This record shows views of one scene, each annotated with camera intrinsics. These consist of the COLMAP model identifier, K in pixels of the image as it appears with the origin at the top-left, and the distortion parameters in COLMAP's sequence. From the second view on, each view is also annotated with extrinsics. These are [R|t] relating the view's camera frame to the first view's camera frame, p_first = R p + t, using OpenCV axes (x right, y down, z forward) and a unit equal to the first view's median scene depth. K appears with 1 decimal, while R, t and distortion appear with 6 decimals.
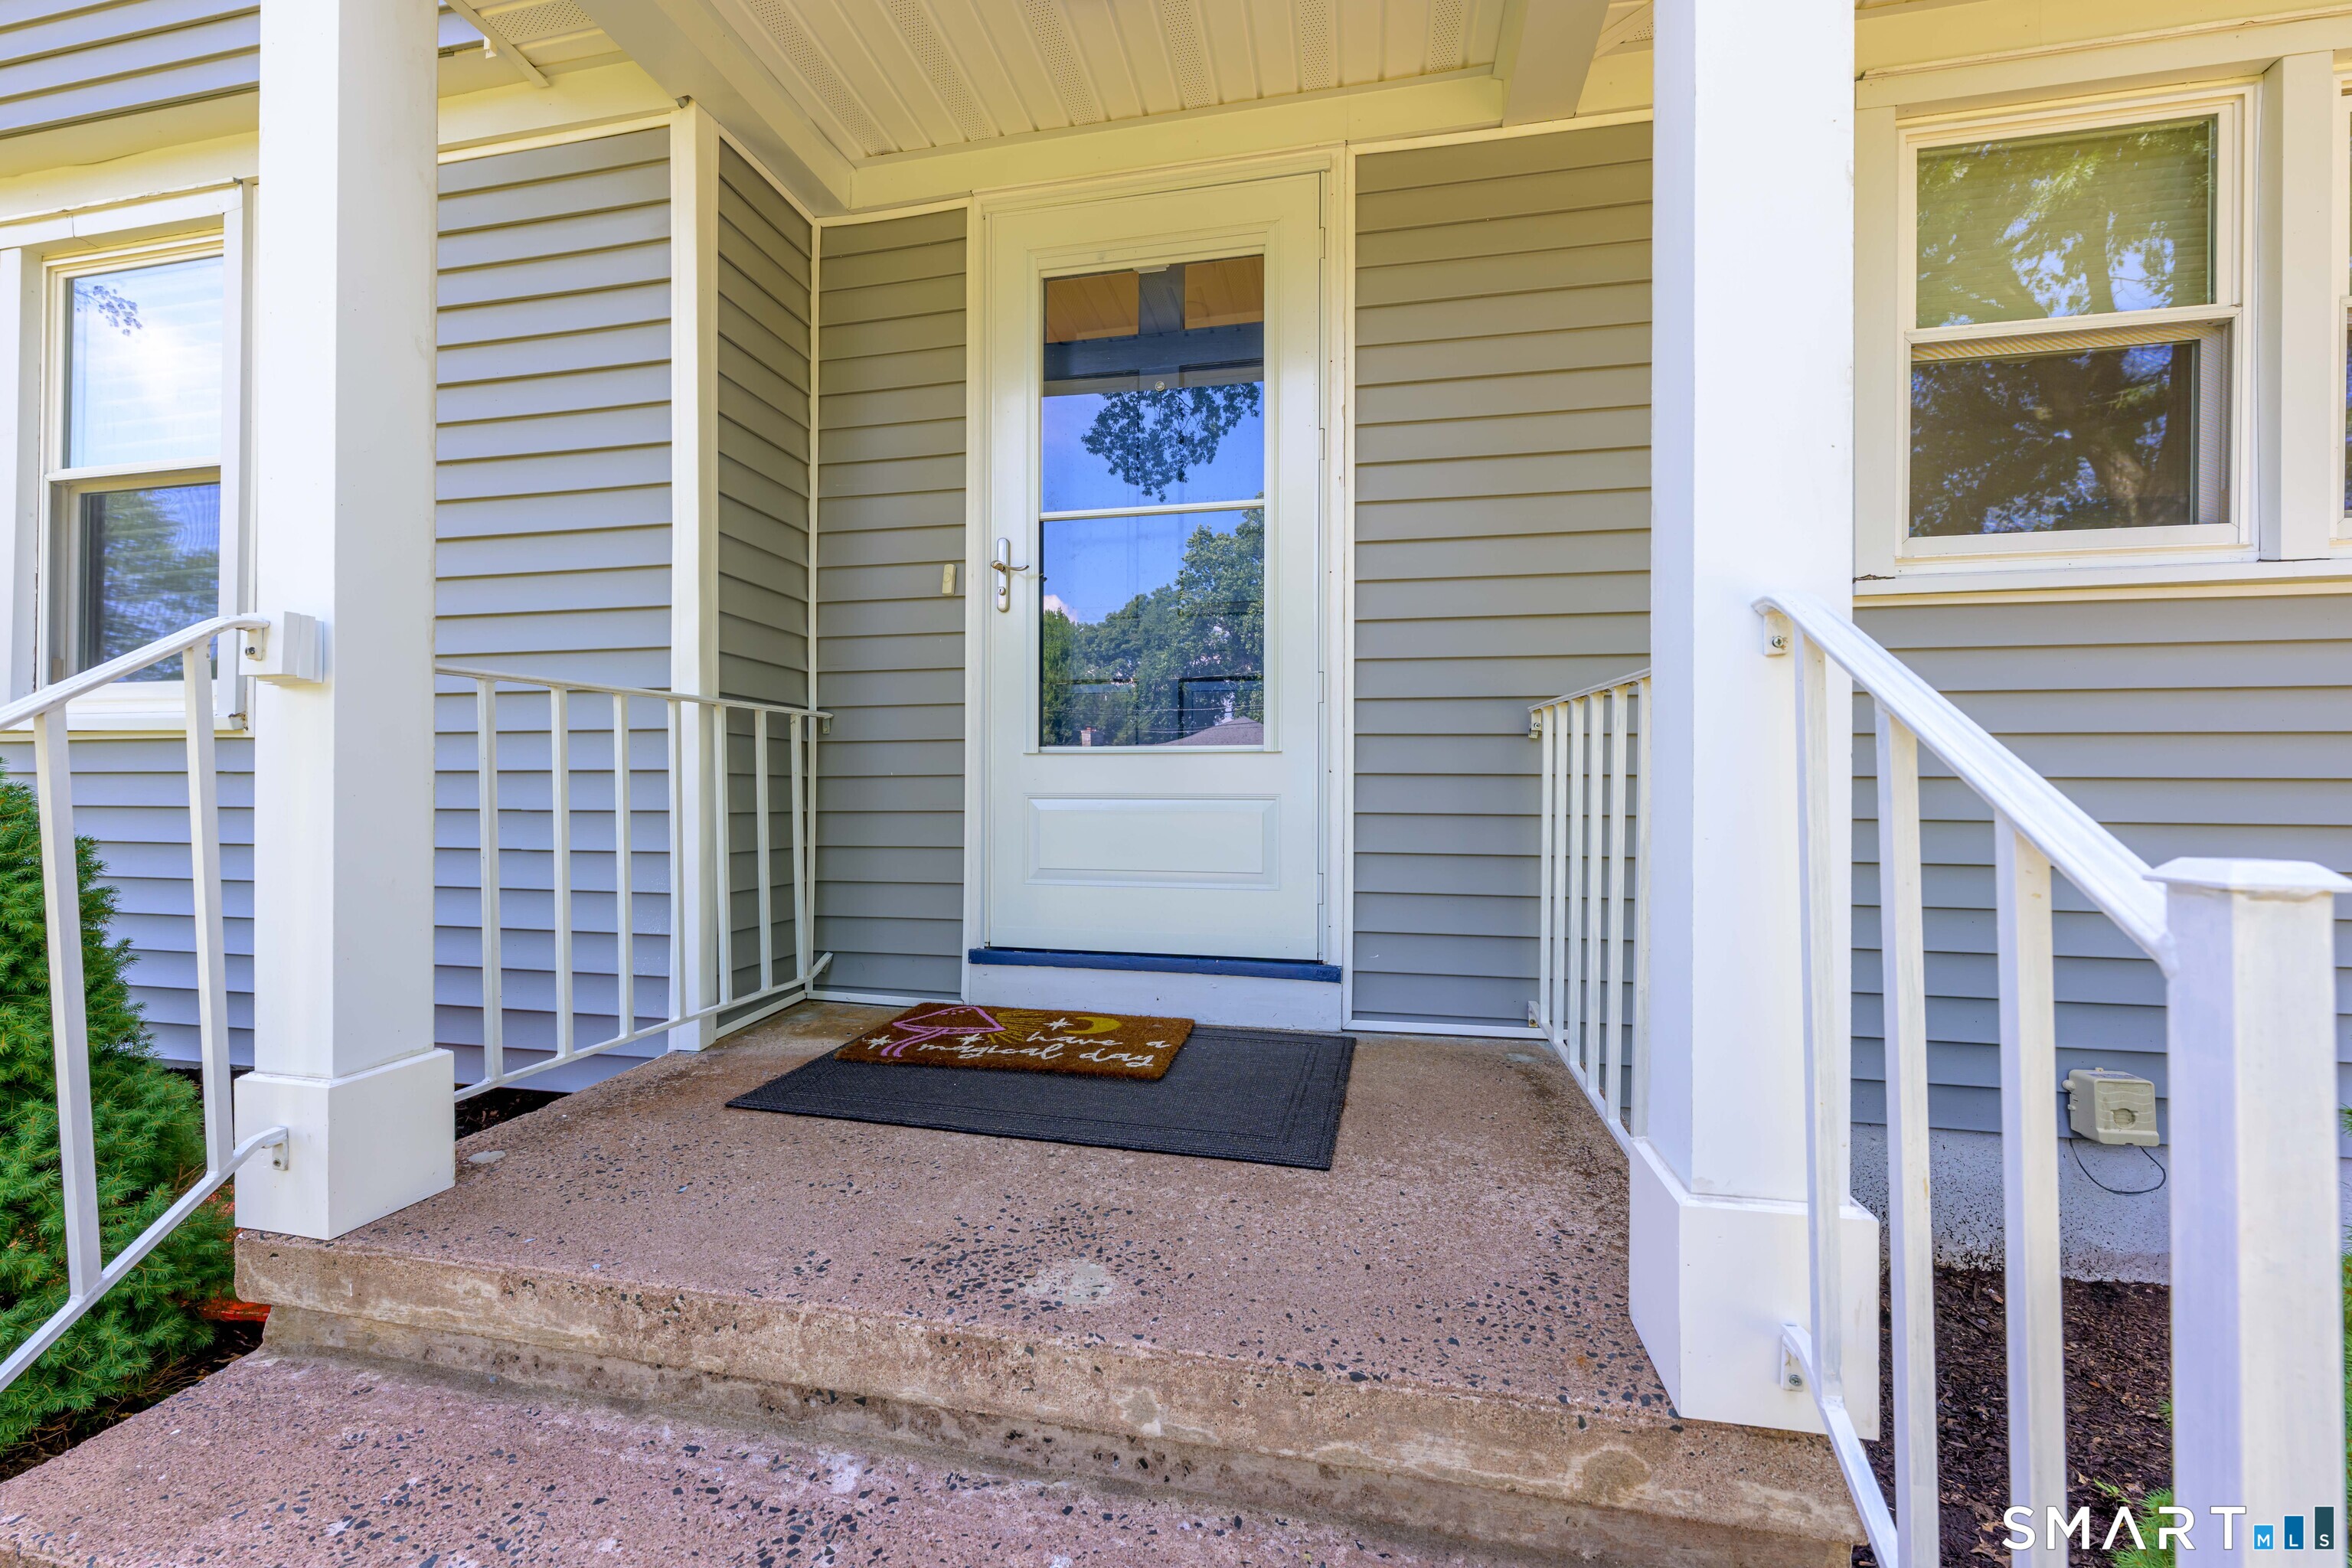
lens RADIAL K [[924.7, 0, 1176.0], [0, 924.7, 784.0], [0, 0, 1]] dist [0.010662, 0.000281]
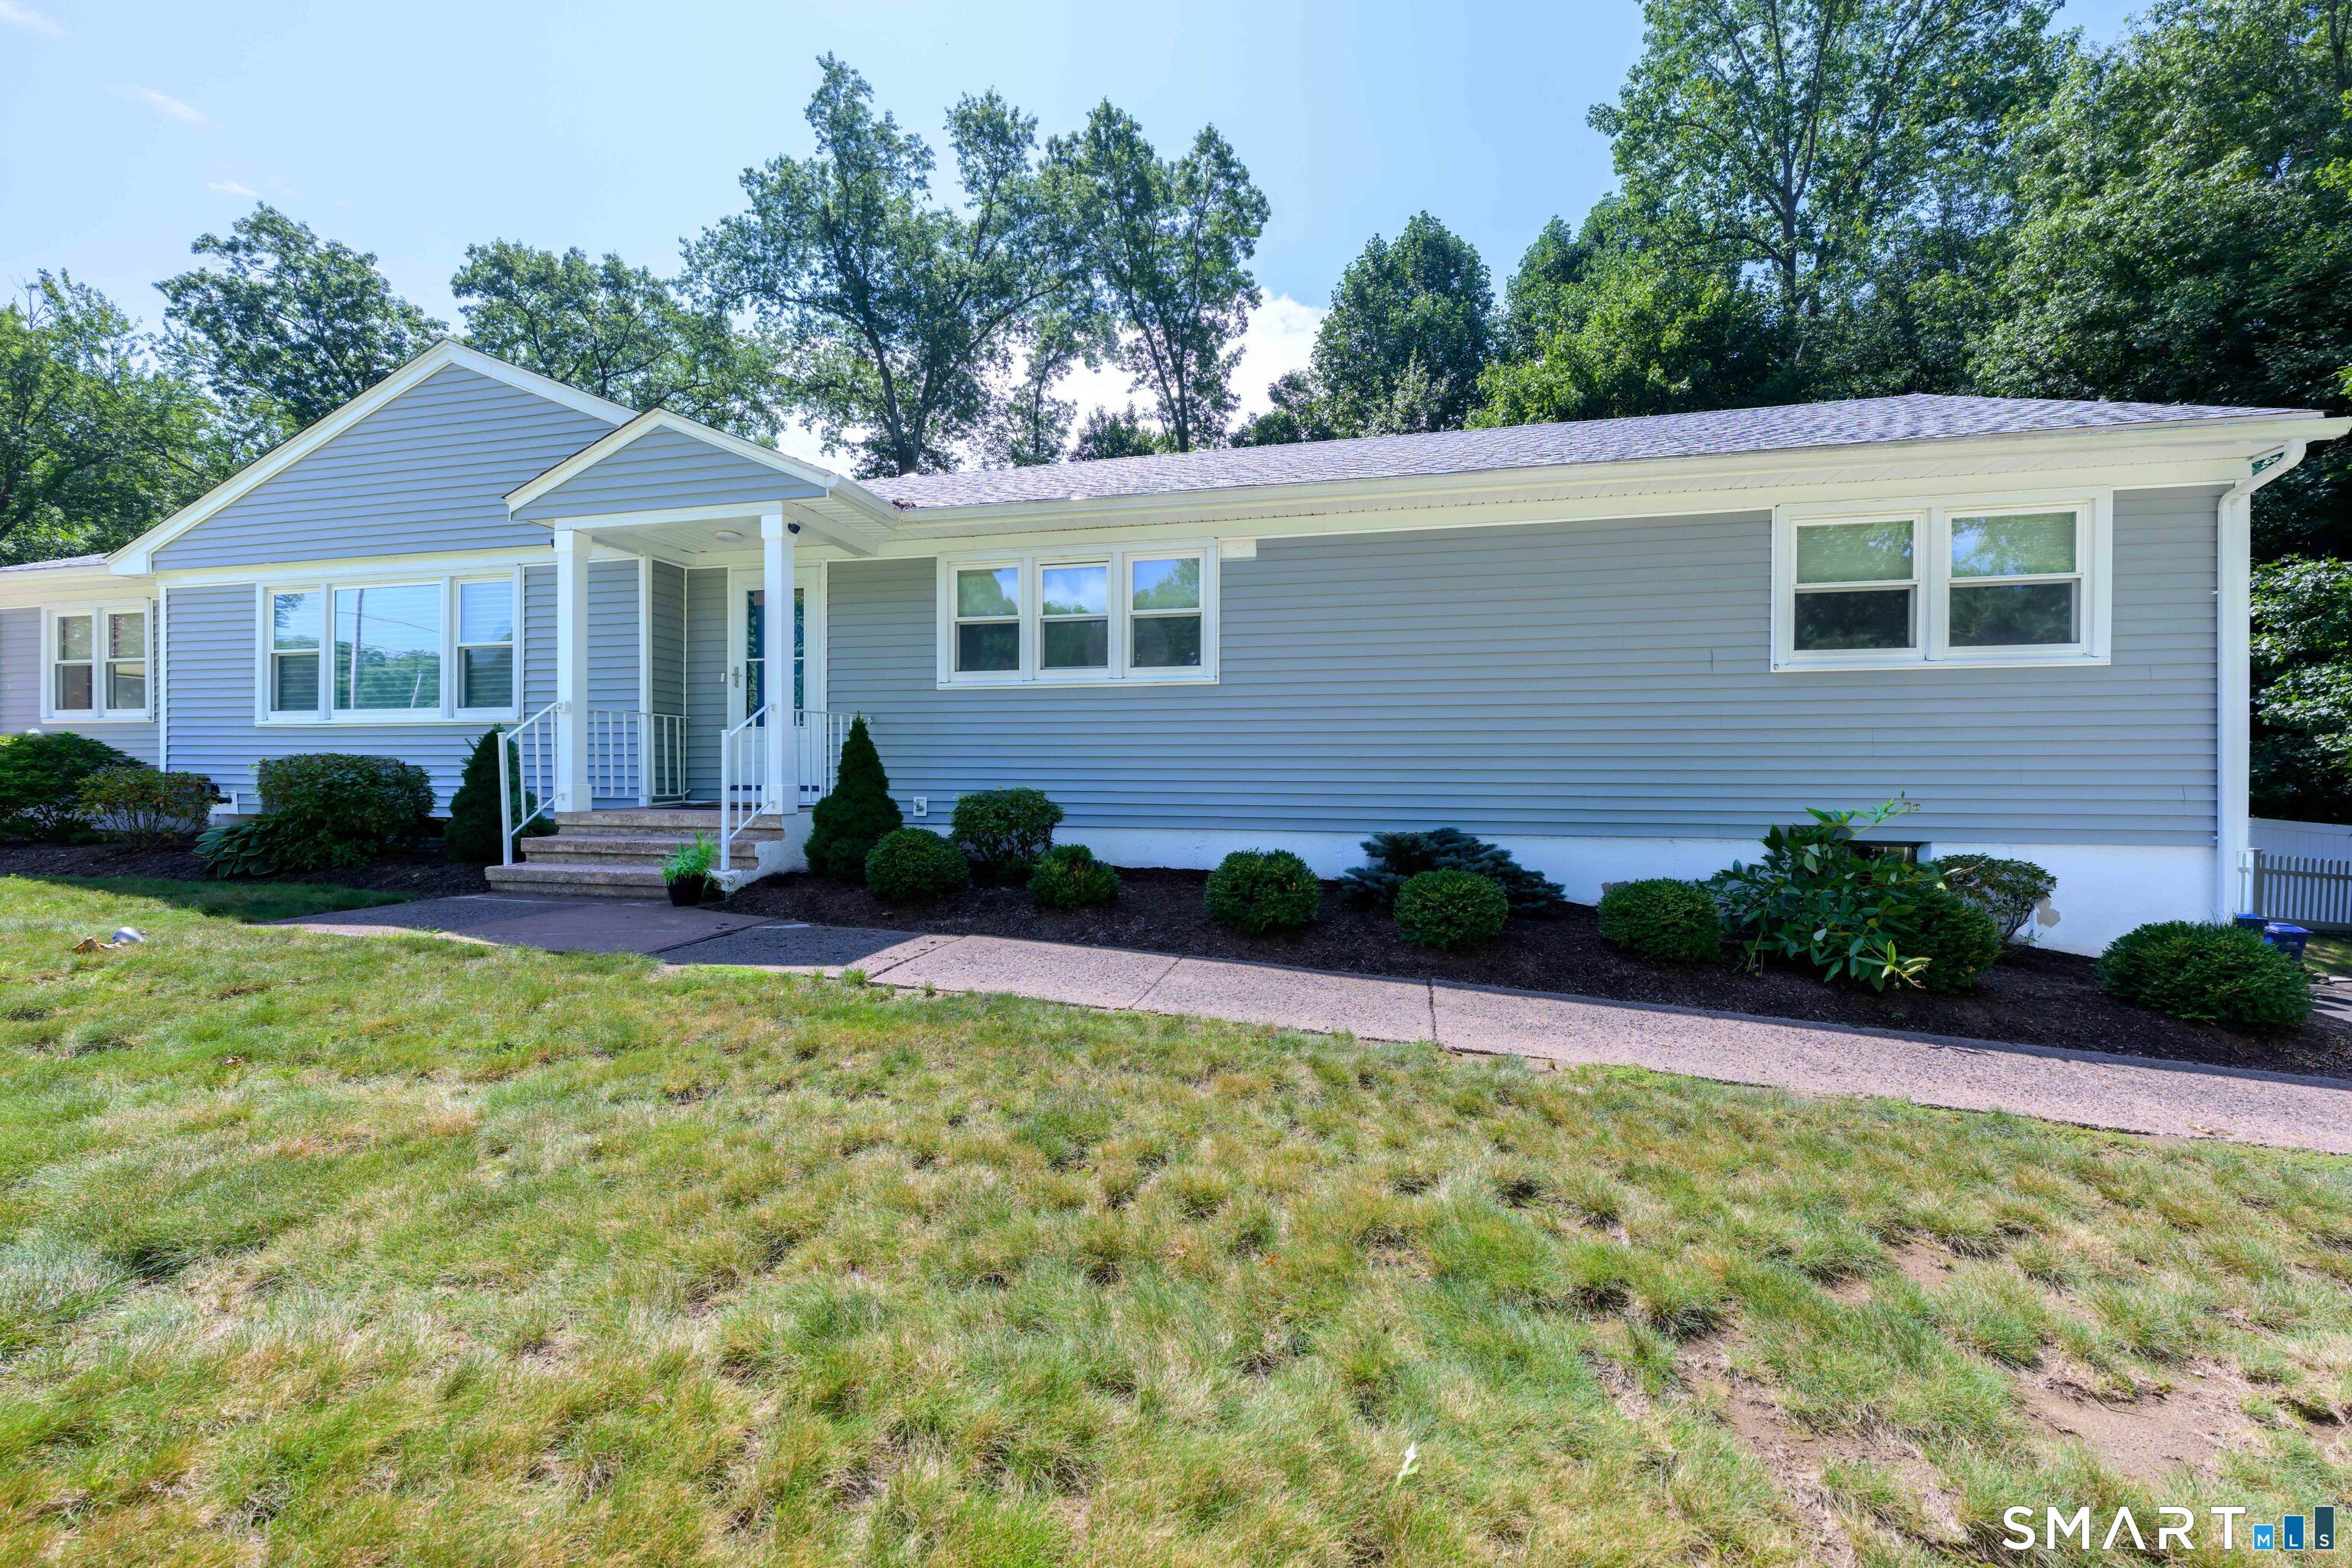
lens RADIAL K [[924.7, 0, 1176.0], [0, 924.7, 784.0], [0, 0, 1]] dist [0.010662, 0.000281]
pose [[0.999894, 0.000869, -0.014555, 1.653136], [-0.000904, 0.999997, -0.002438, 0.196562], [0.014553, 0.002451, 0.999891, -2.674589]]
